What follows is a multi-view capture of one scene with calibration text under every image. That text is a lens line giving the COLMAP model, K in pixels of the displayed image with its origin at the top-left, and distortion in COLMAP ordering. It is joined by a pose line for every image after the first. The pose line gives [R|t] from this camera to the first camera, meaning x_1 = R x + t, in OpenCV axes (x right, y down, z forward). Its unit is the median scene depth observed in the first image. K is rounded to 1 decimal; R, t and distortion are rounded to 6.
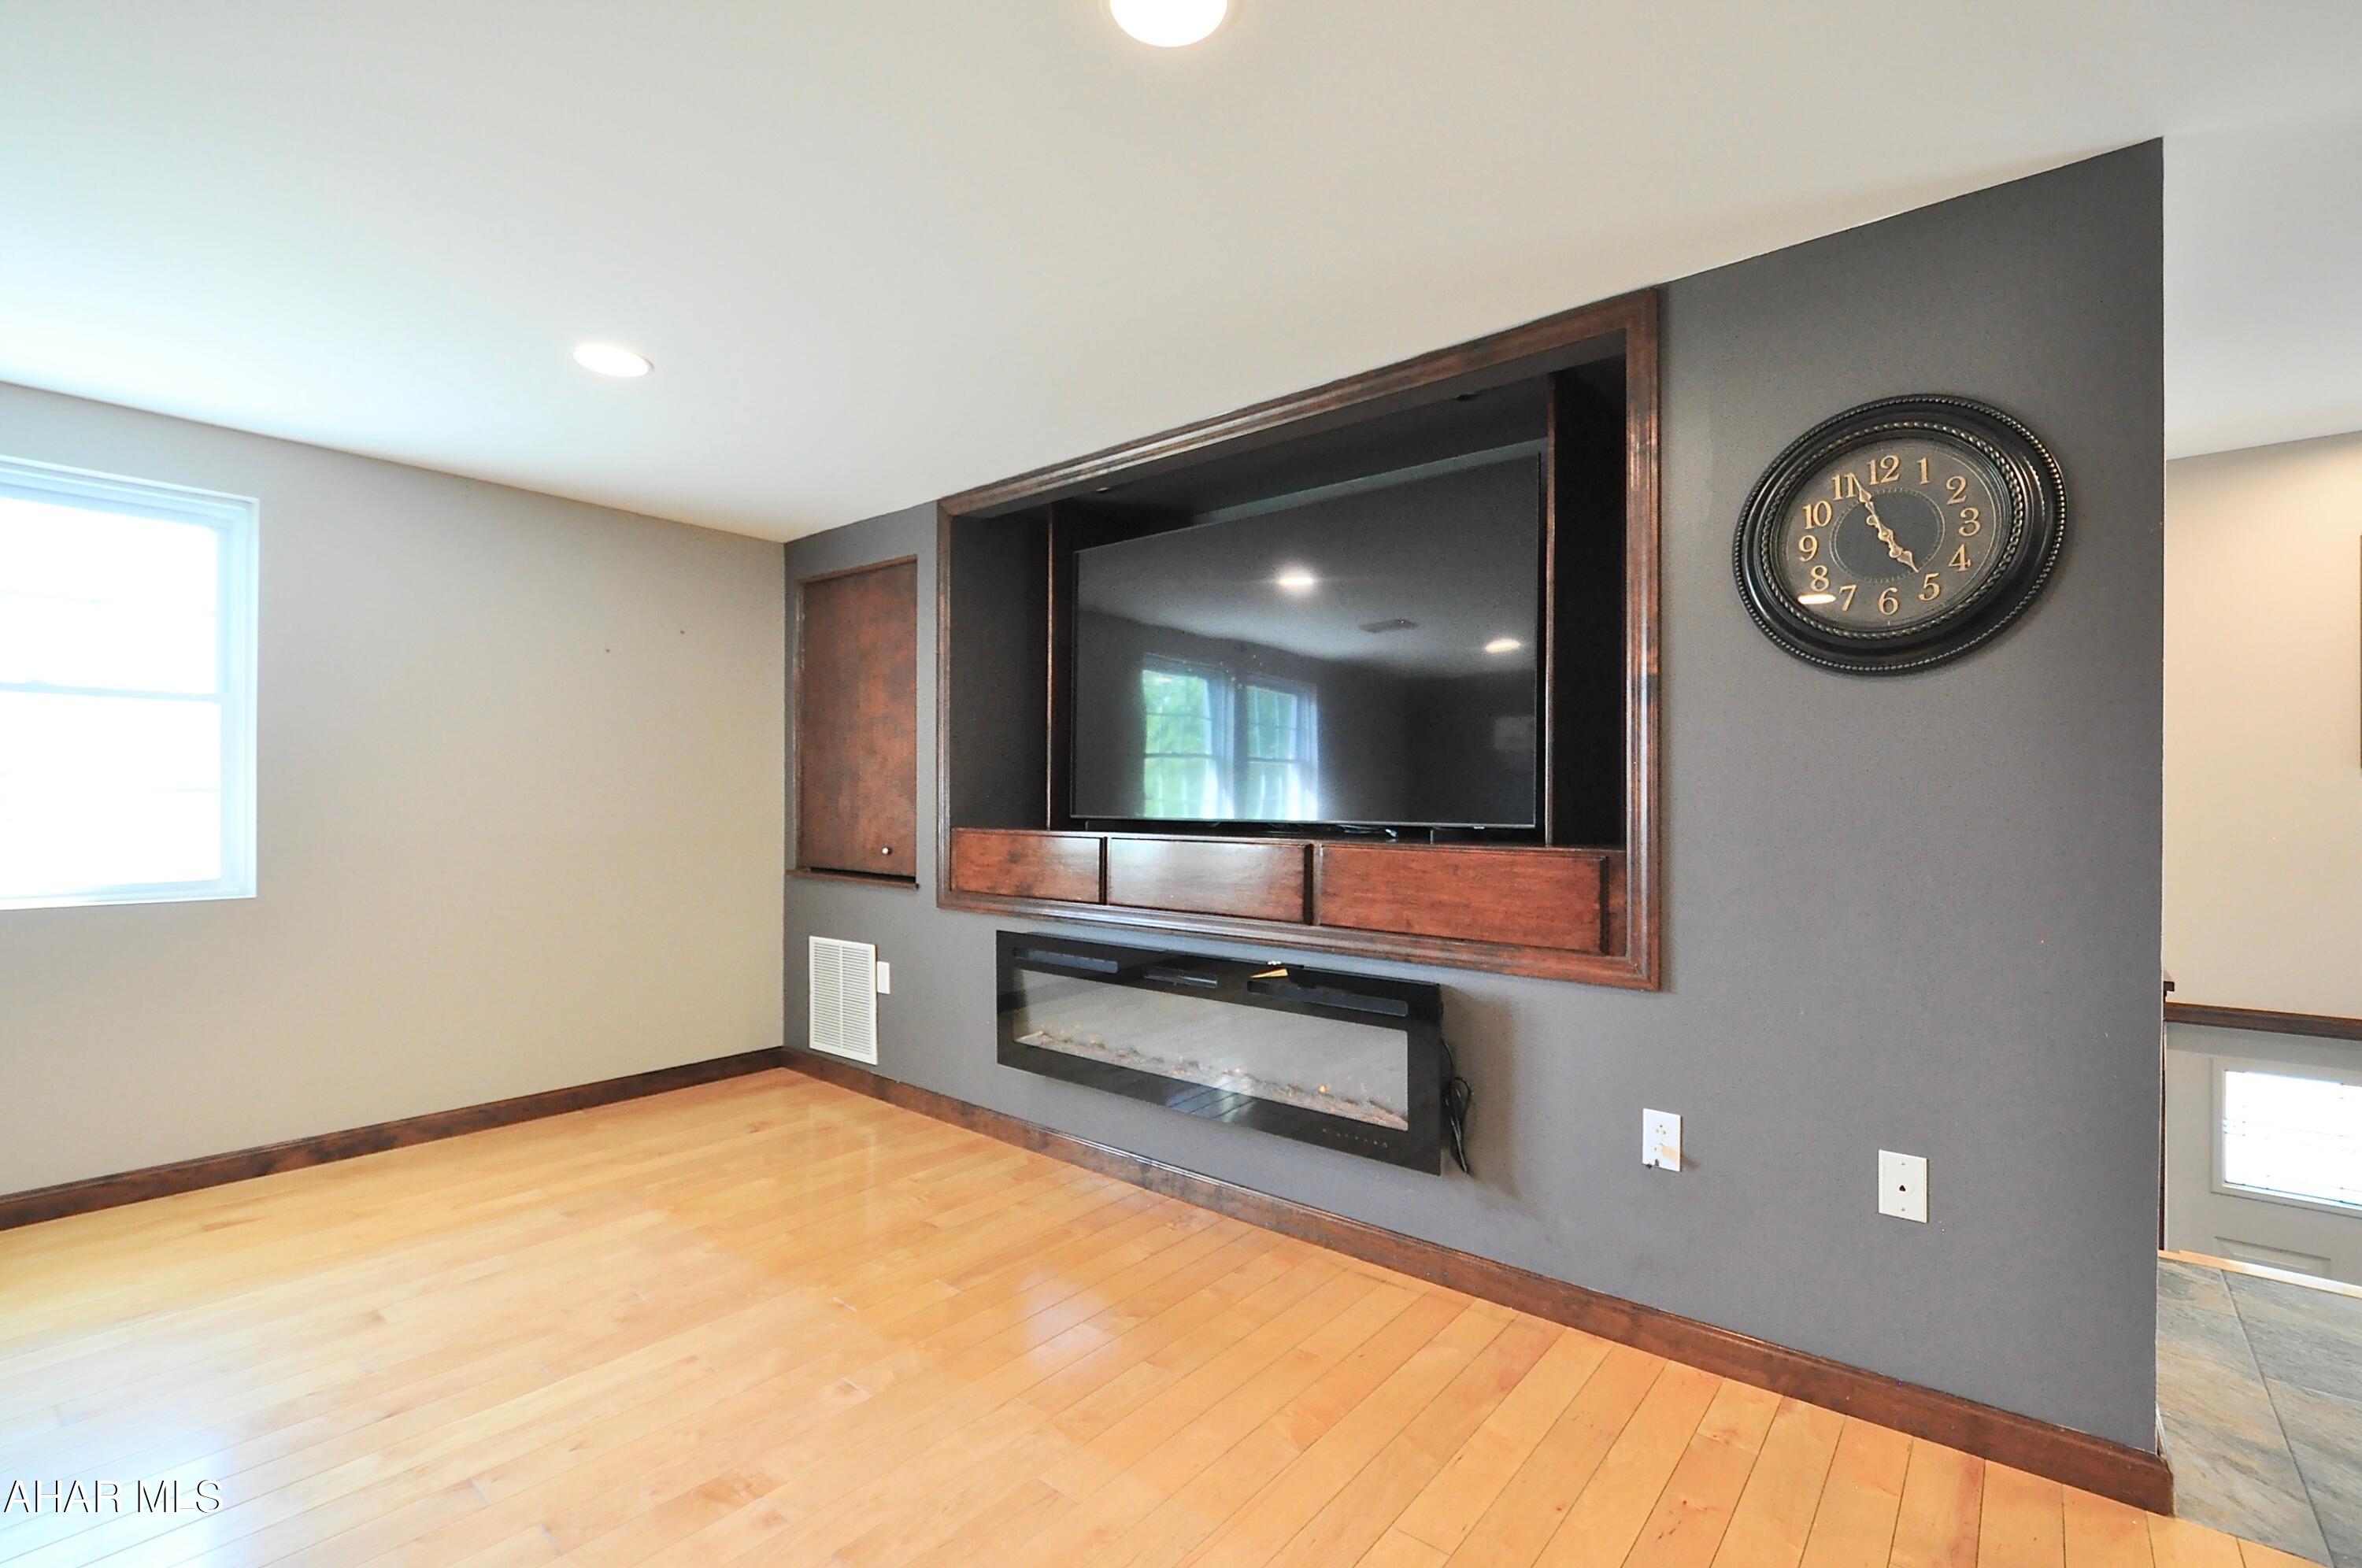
lens RADIAL K [[1019.0, 0, 1181.0], [0, 1019.0, 784.0], [0, 0, 1]] dist [-0.012310, -0.000621]
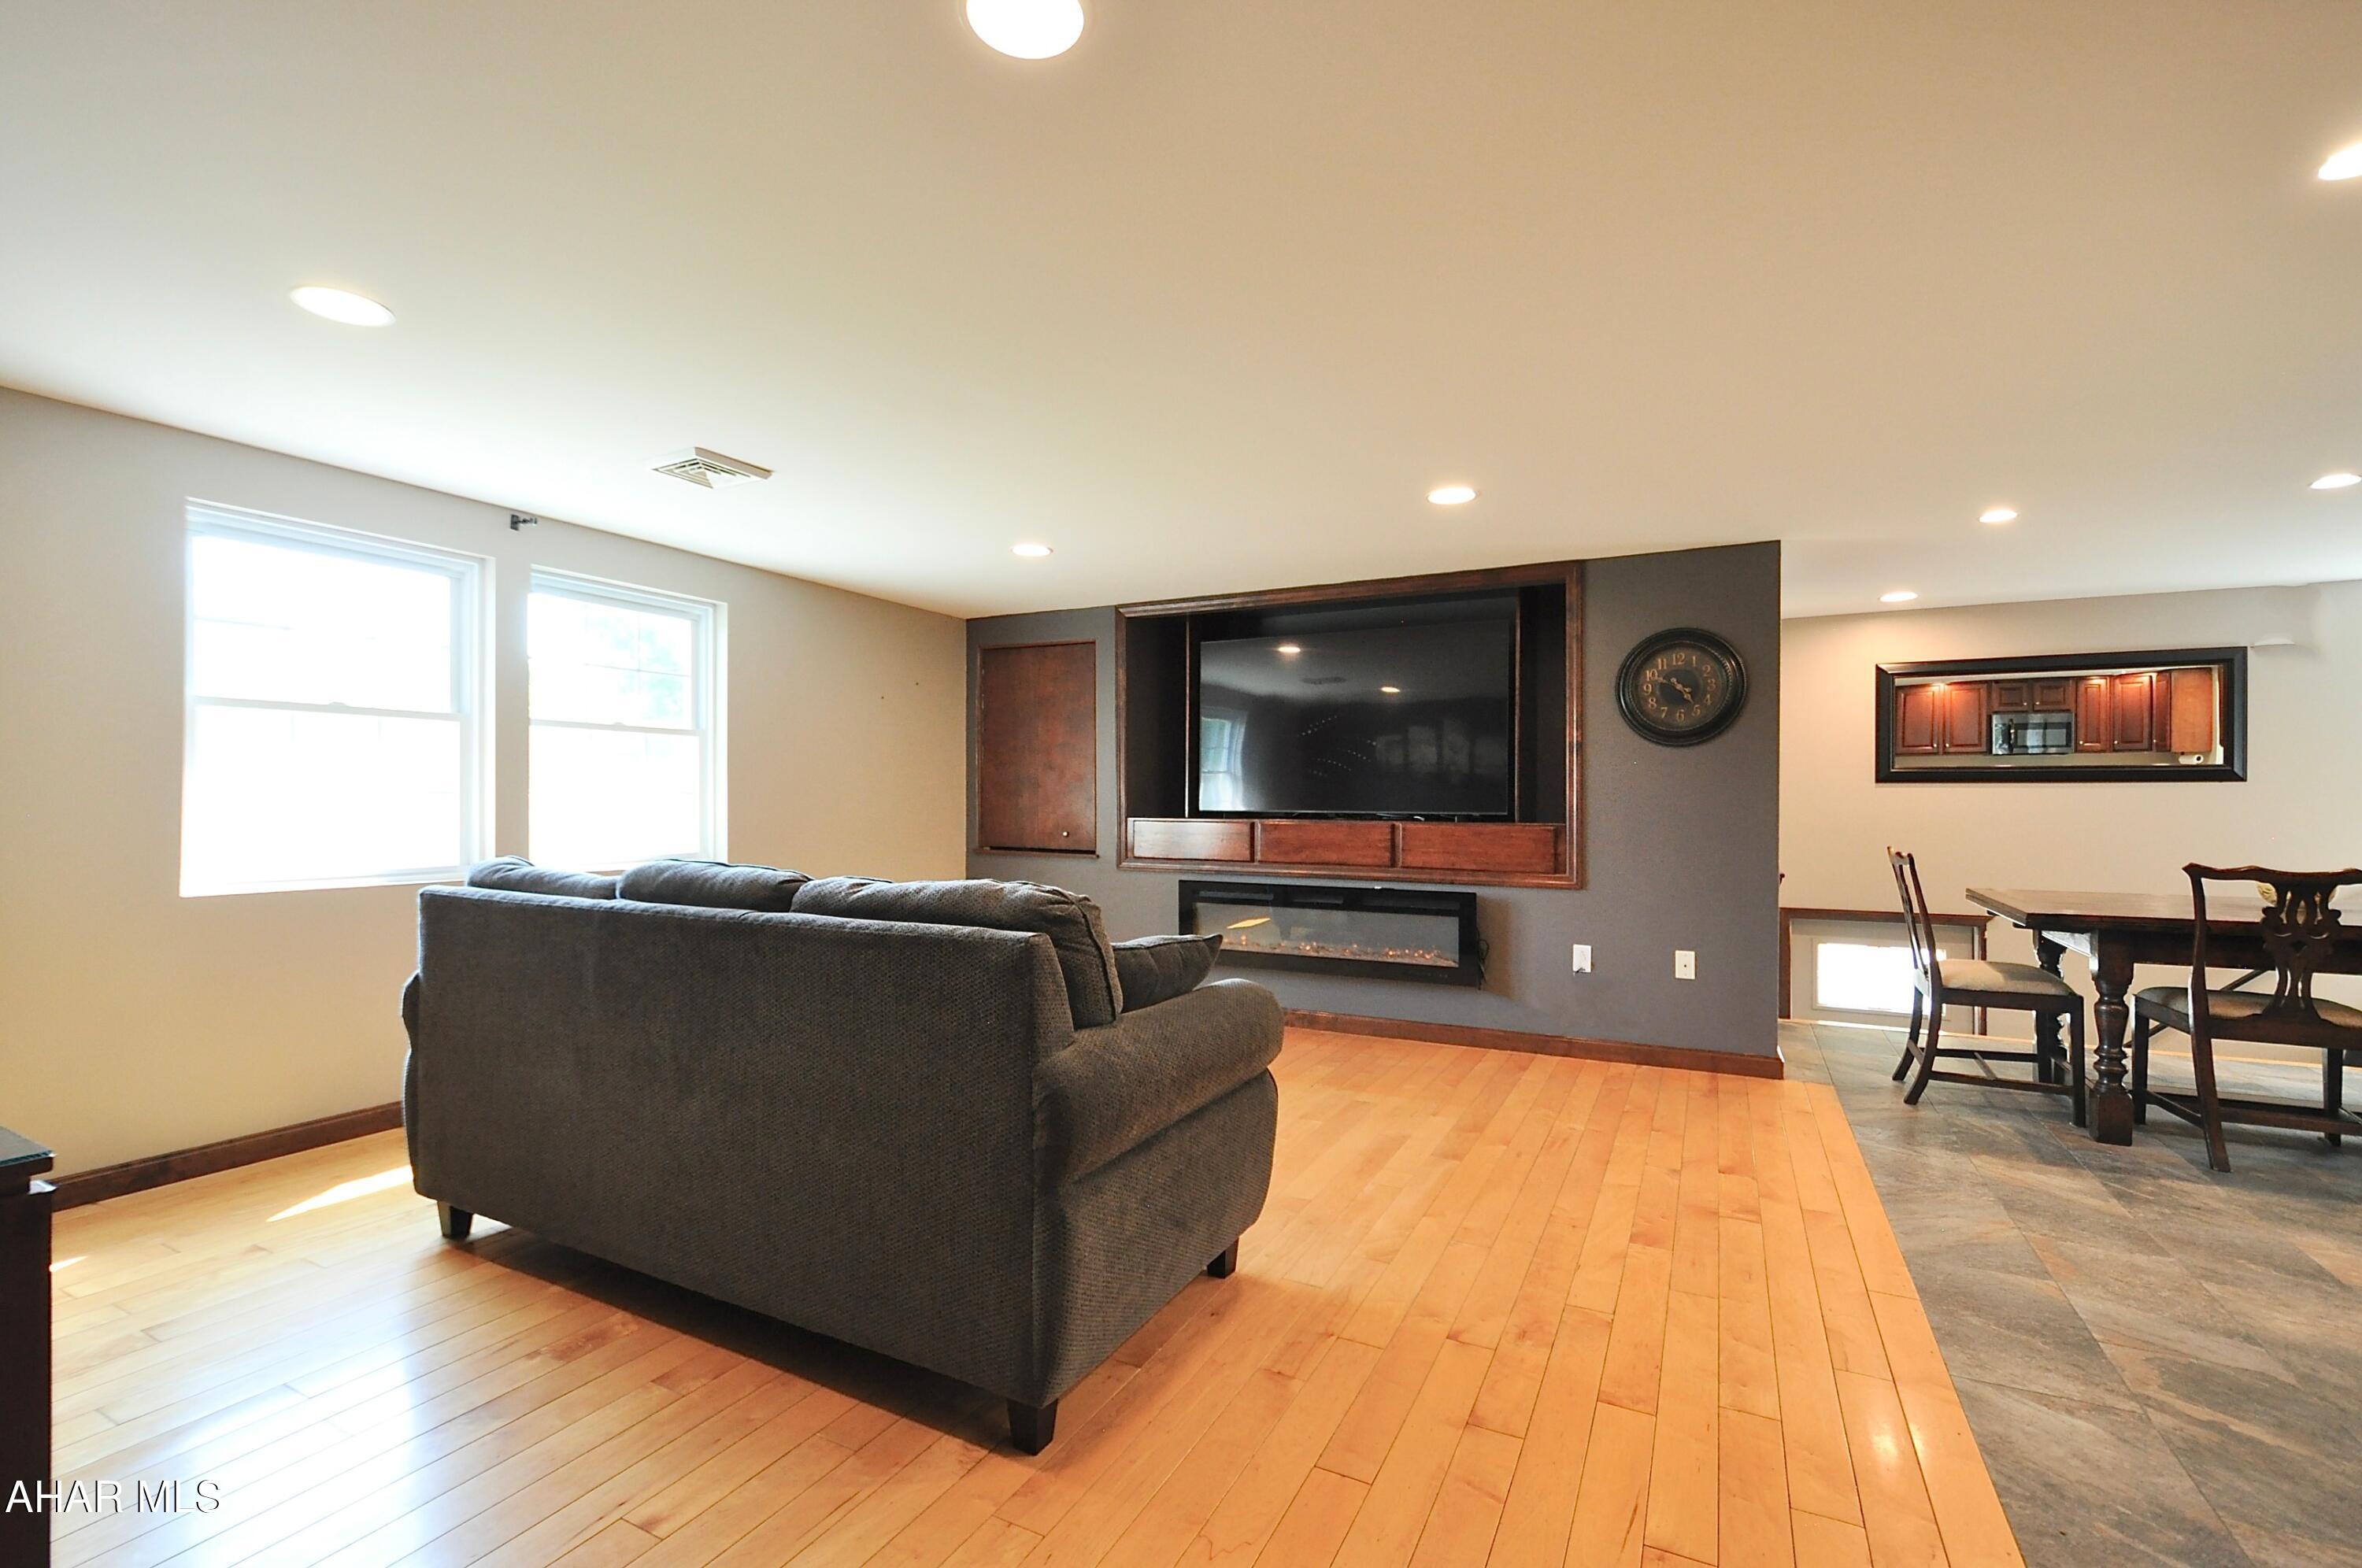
lens RADIAL K [[1019.0, 0, 1181.0], [0, 1019.0, 784.0], [0, 0, 1]] dist [-0.012310, -0.000621]
pose [[0.976649, 0.002461, 0.214828, -0.717245], [-0.002807, 0.999995, 0.001305, -0.016700], [-0.214824, -0.001877, 0.976651, -0.804617]]
